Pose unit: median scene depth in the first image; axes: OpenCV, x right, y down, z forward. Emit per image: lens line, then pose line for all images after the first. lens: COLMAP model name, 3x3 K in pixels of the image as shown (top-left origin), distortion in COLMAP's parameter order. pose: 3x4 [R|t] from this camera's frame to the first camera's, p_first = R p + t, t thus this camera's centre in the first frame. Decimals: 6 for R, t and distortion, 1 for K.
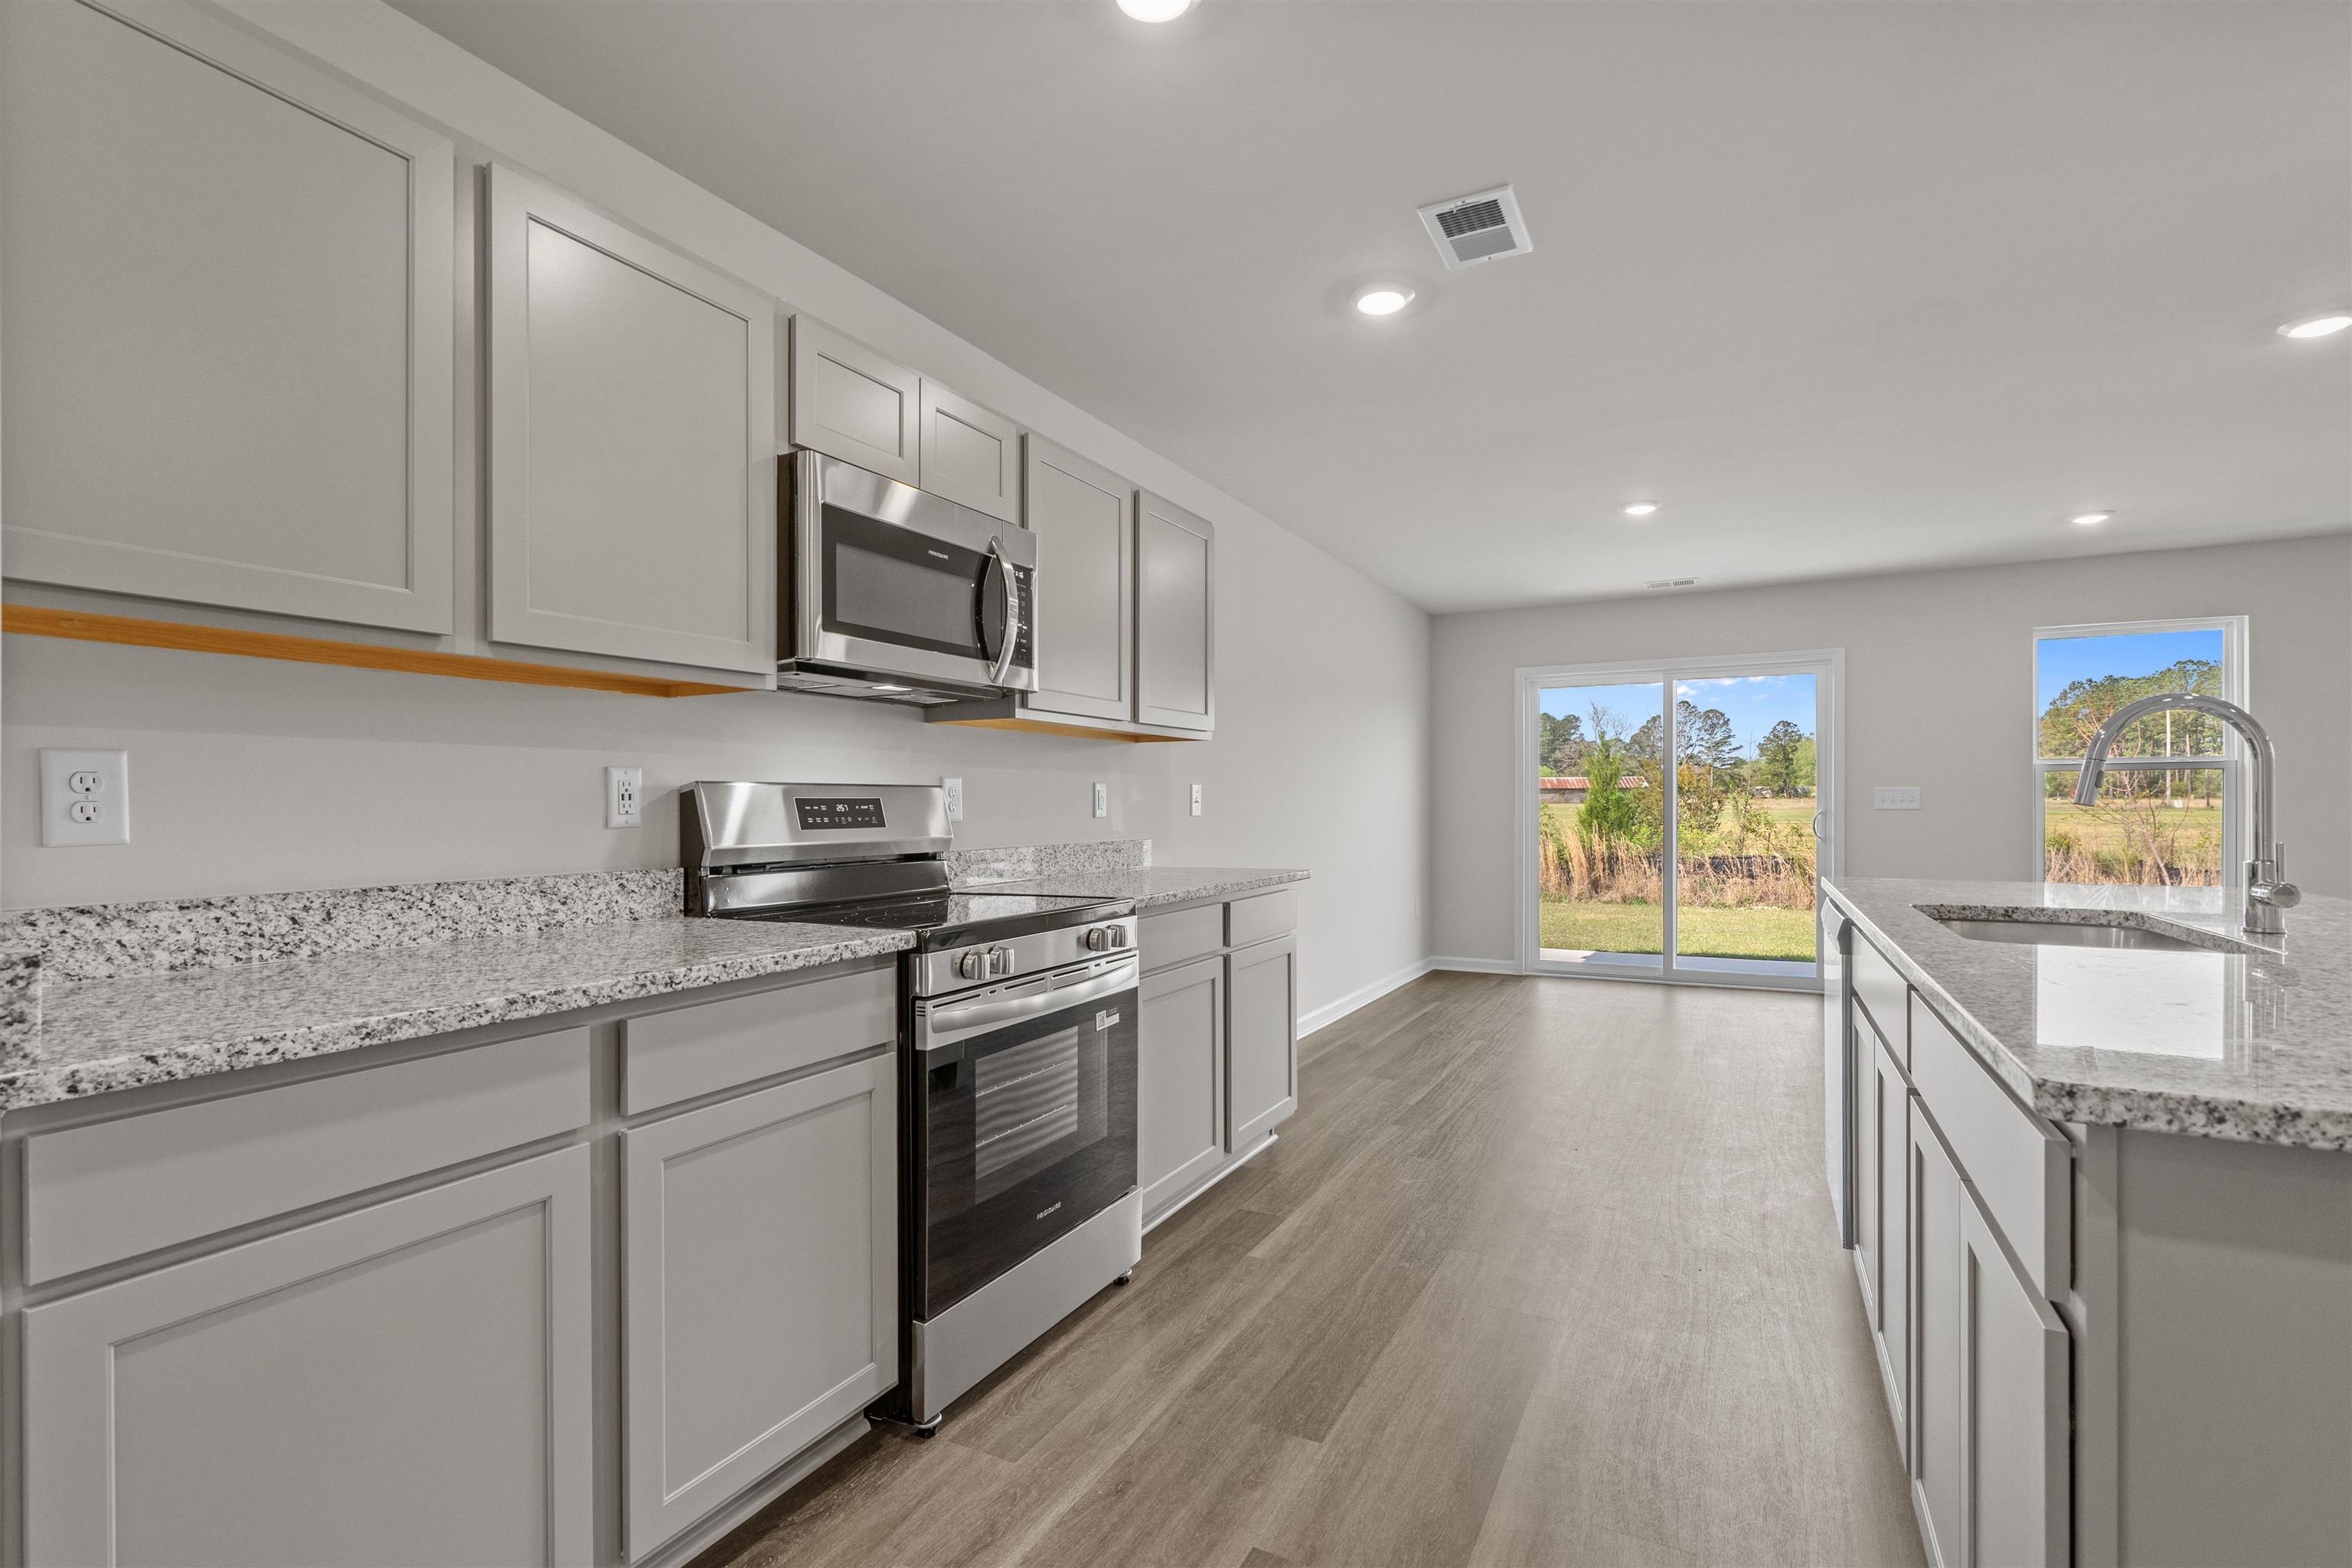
lens RADIAL K [[1072.4, 0, 1181.6], [0, 1072.4, 799.1], [0, 0, 1]] dist [0.000403, 0.000215]
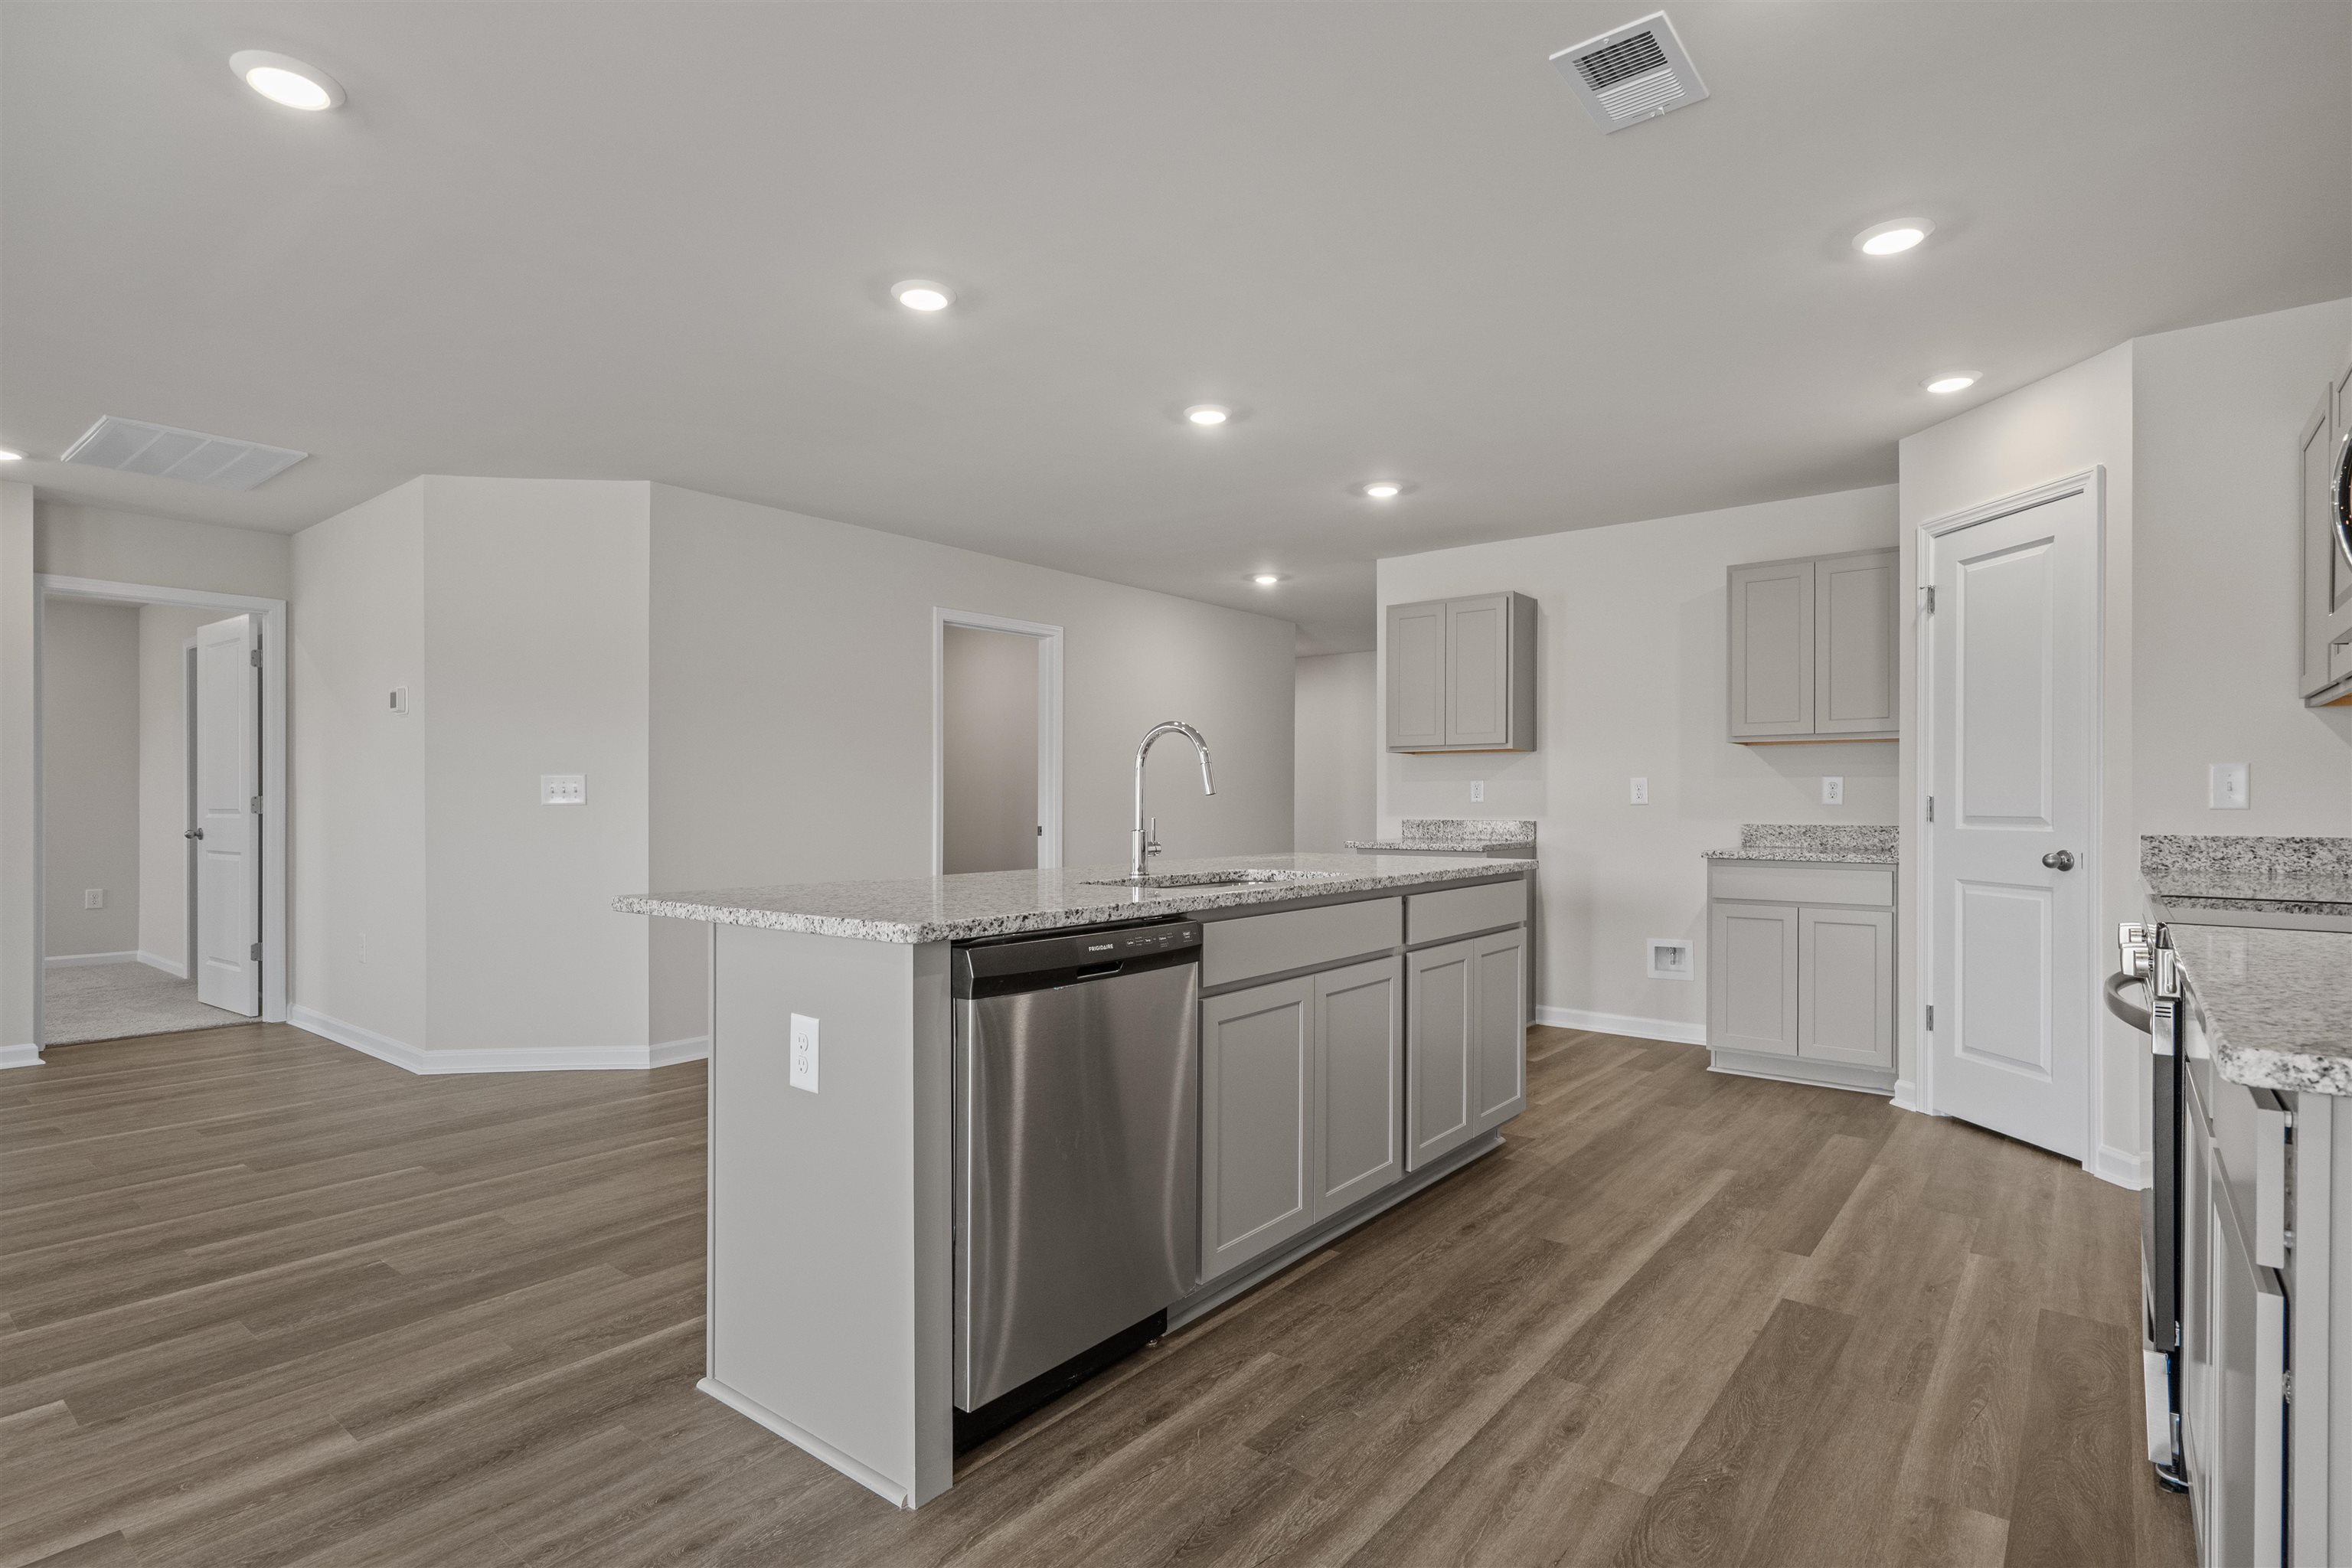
lens RADIAL K [[1161.2, 0, 1181.6], [0, 1161.2, 815.1], [0, 0, 1]] dist [0.000891, 0.000858]
pose [[-0.982945, 0.004197, 0.183849, 0.526102], [0.005281, 0.999971, 0.005409, 0.021517], [-0.183821, 0.006288, -0.982940, 2.273864]]
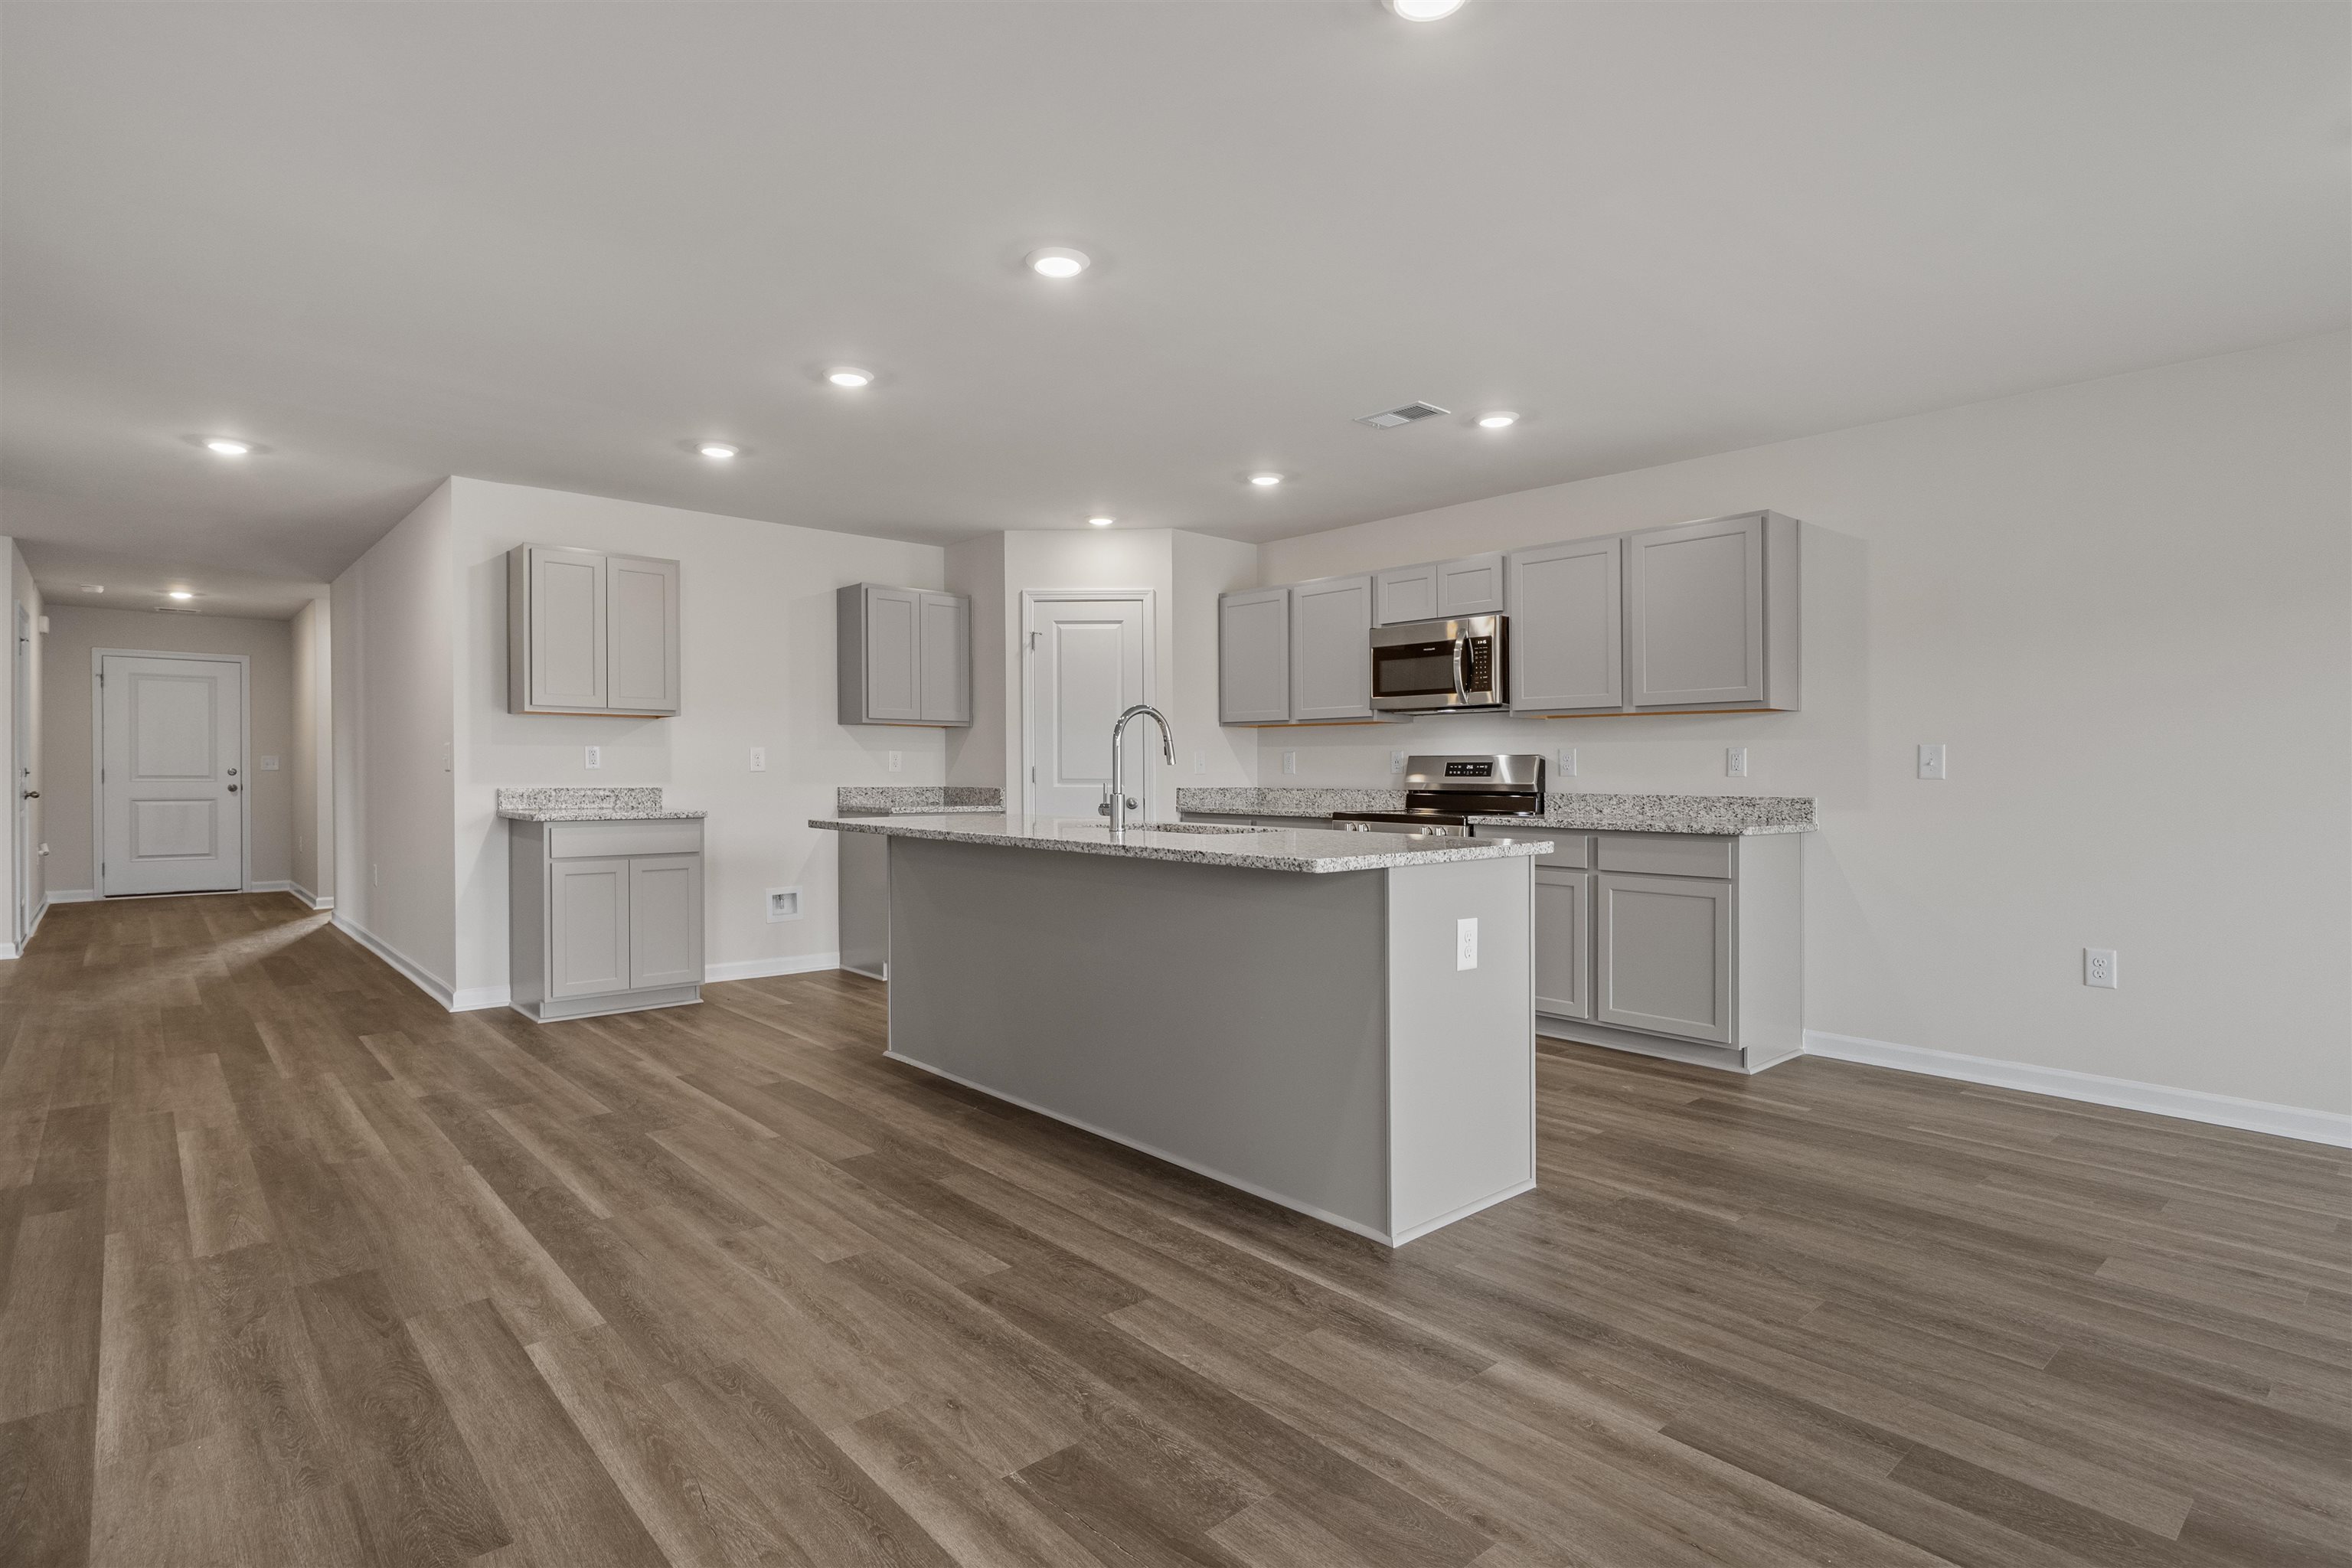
lens RADIAL K [[1181.8, 0, 1176.0], [0, 1181.8, 784.0], [0, 0, 1]] dist [-0.001545, -0.000202]
pose [[-0.351886, 0.014797, -0.935926, 2.482653], [0.002165, 0.999885, 0.014994, 0.006844], [0.936040, 0.003250, -0.351878, 1.547997]]
